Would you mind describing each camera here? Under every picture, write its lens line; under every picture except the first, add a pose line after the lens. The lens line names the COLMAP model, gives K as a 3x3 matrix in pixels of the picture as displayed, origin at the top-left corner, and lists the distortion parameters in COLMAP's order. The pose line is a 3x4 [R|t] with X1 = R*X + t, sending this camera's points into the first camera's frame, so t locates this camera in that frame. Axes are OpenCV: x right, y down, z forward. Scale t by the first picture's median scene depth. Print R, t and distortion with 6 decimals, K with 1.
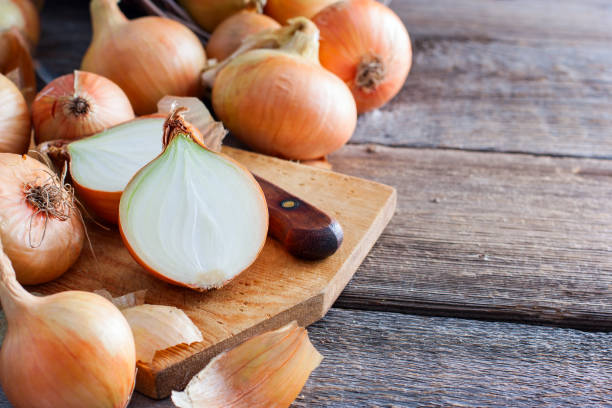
lens RADIAL K [[1537.9, 0, 306.0], [0, 1537.9, 204.0], [0, 0, 1]] dist [0.013468, -0.436000]
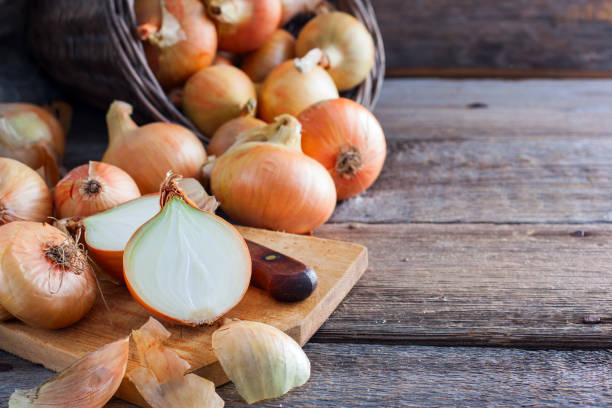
lens RADIAL K [[1537.9, 0, 306.0], [0, 1537.9, 204.0], [0, 0, 1]] dist [0.013468, -0.436000]
pose [[0.997985, -0.049150, -0.040125, 0.062185], [0.043409, 0.990141, -0.133178, 0.112926], [0.046275, 0.131168, 0.990280, -0.157052]]
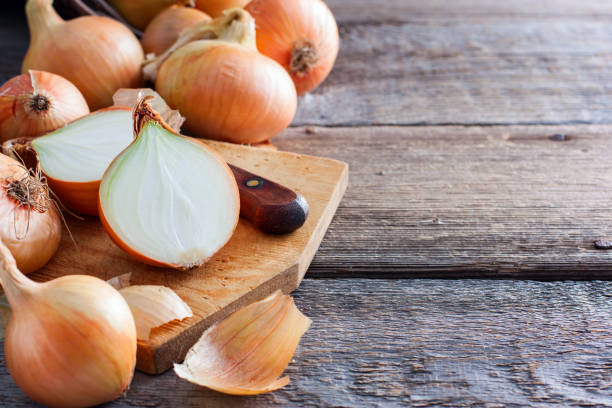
lens RADIAL K [[1537.9, 0, 306.0], [0, 1537.9, 204.0], [0, 0, 1]] dist [0.013468, -0.436000]
pose [[0.991867, -0.071345, 0.105400, -0.083797], [0.072034, 0.997398, -0.002739, 0.019073], [-0.104930, 0.010309, 0.994426, -0.039591]]
